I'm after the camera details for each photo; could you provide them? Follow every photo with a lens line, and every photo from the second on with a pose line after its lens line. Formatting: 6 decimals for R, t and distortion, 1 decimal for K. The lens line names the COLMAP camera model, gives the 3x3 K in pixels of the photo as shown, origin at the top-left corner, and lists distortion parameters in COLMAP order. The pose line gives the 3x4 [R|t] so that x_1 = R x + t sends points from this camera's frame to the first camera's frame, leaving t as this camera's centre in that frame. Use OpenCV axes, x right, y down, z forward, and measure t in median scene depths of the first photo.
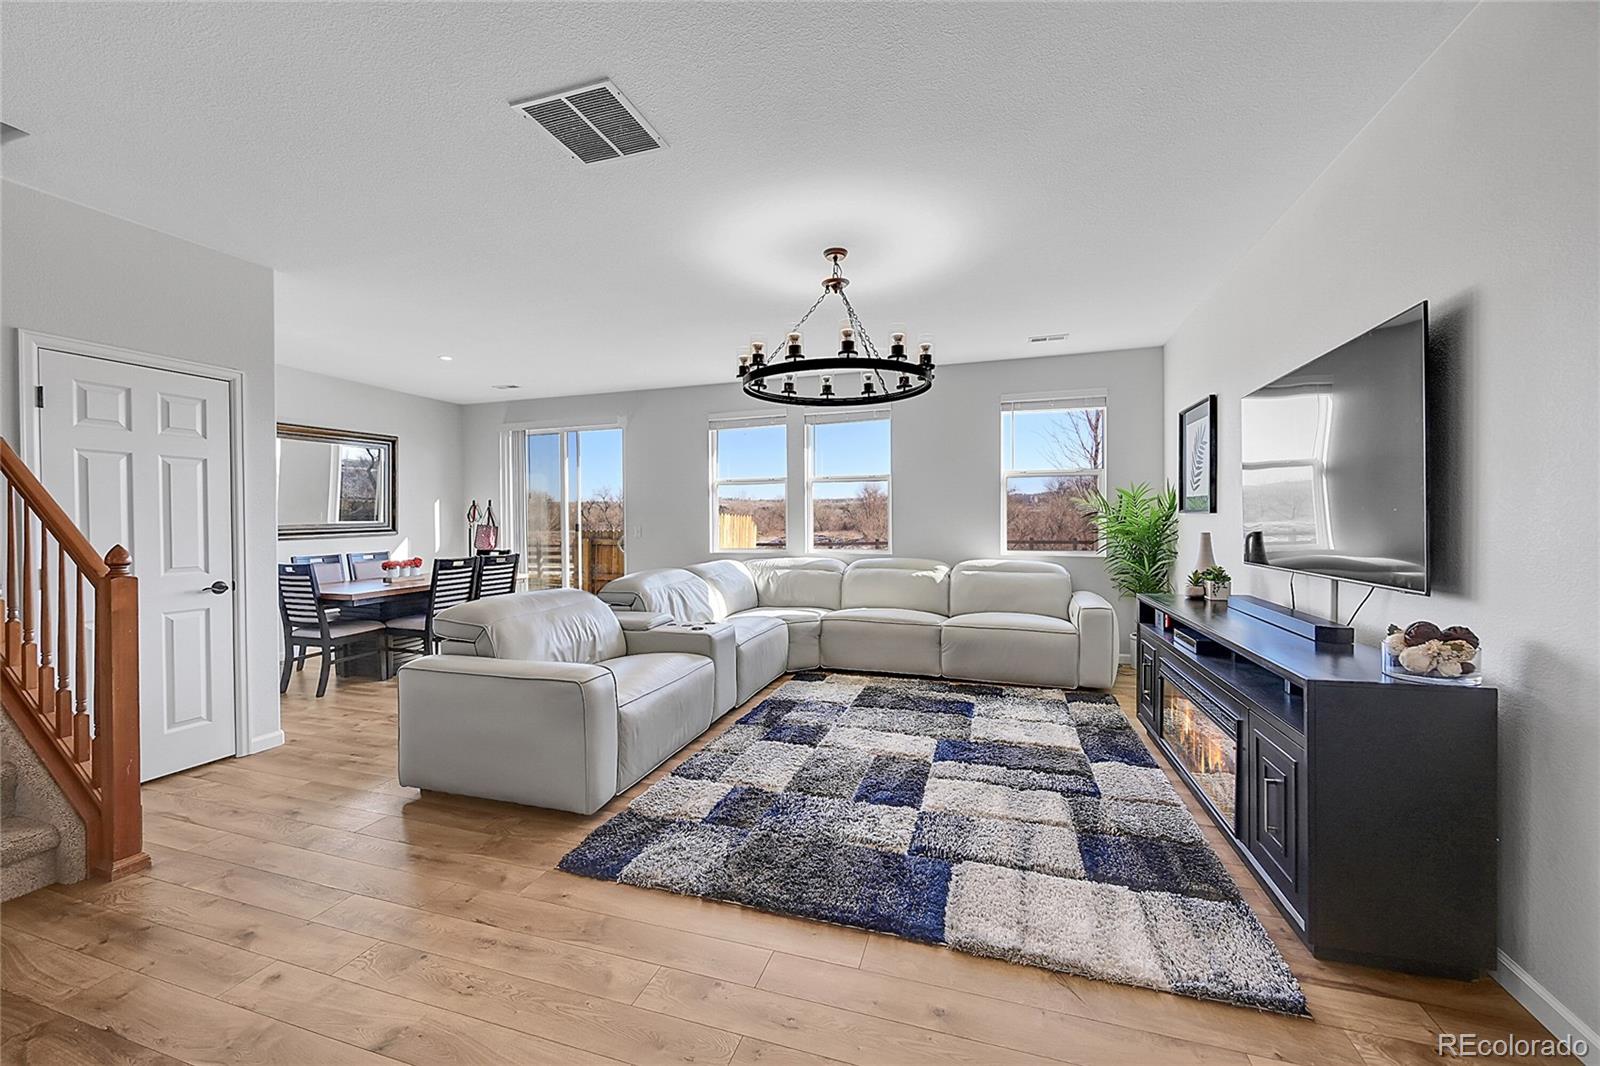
lens RADIAL K [[628.8, 0, 797.7], [0, 628.8, 530.8], [0, 0, 1]] dist [-0.001724, -0.000243]
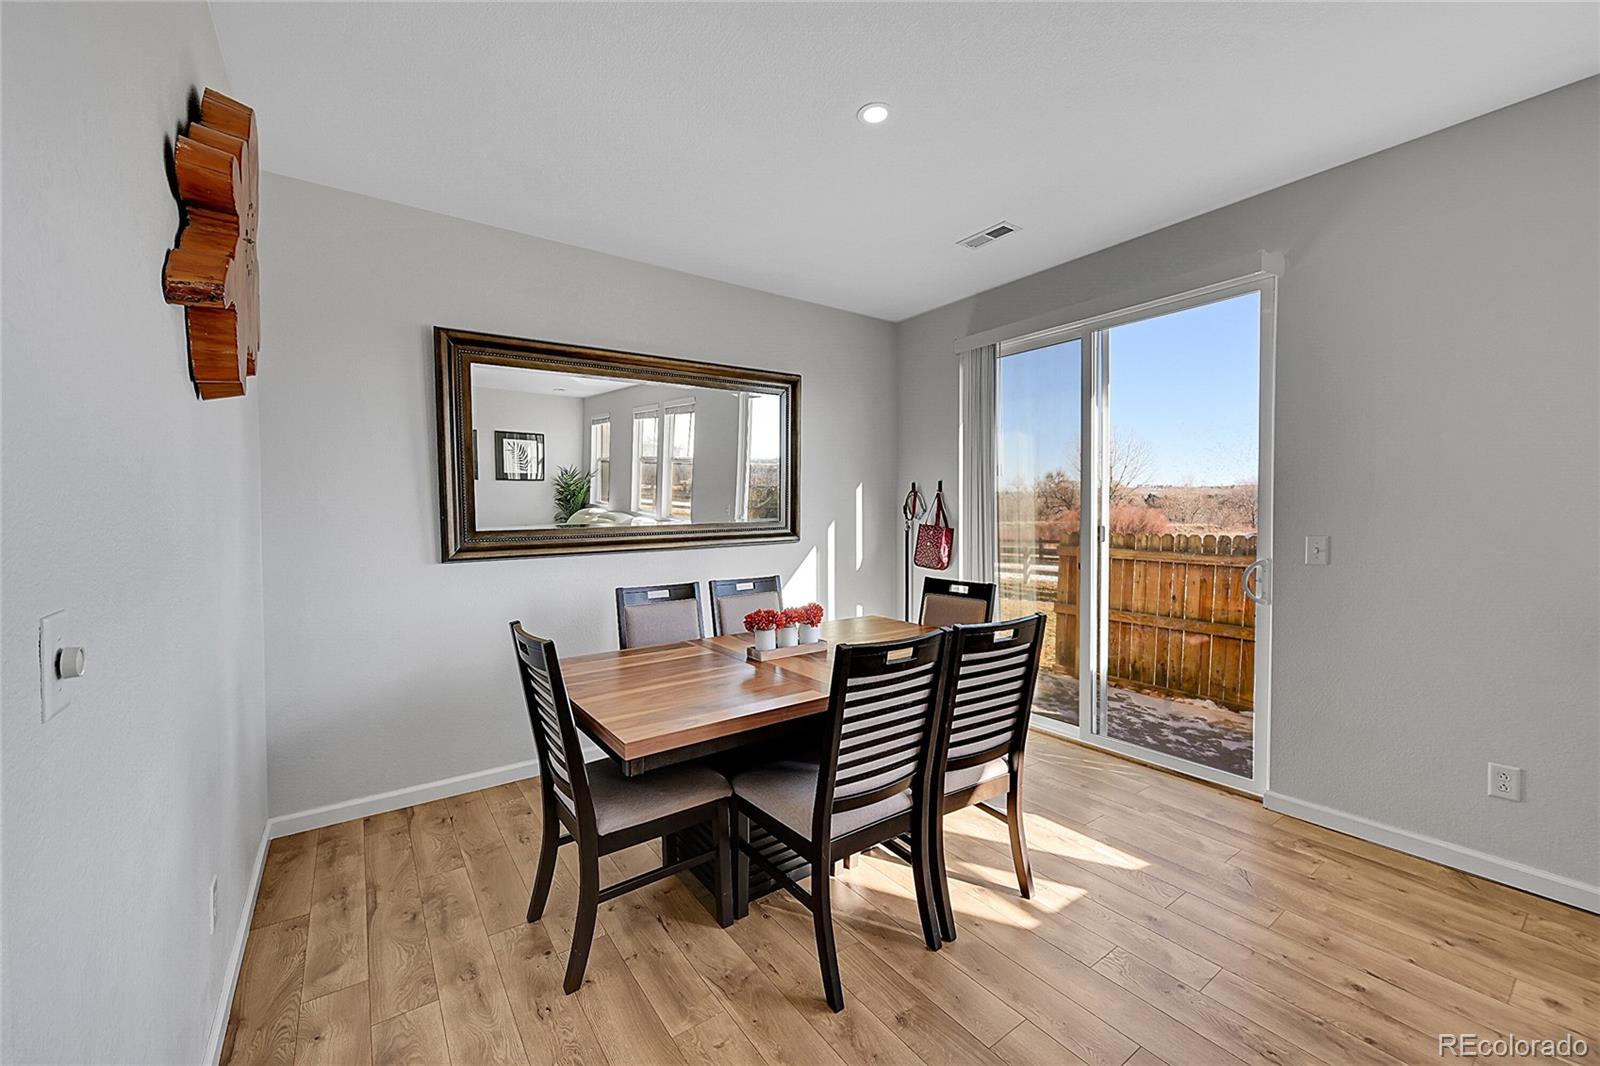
lens RADIAL K [[628.8, 0, 797.7], [0, 628.8, 530.8], [0, 0, 1]] dist [-0.001724, -0.000243]
pose [[0.807996, 0.019125, -0.588878, -0.347504], [-0.010042, 0.999775, 0.018691, -0.018147], [0.589103, -0.009189, 0.808006, 0.625259]]
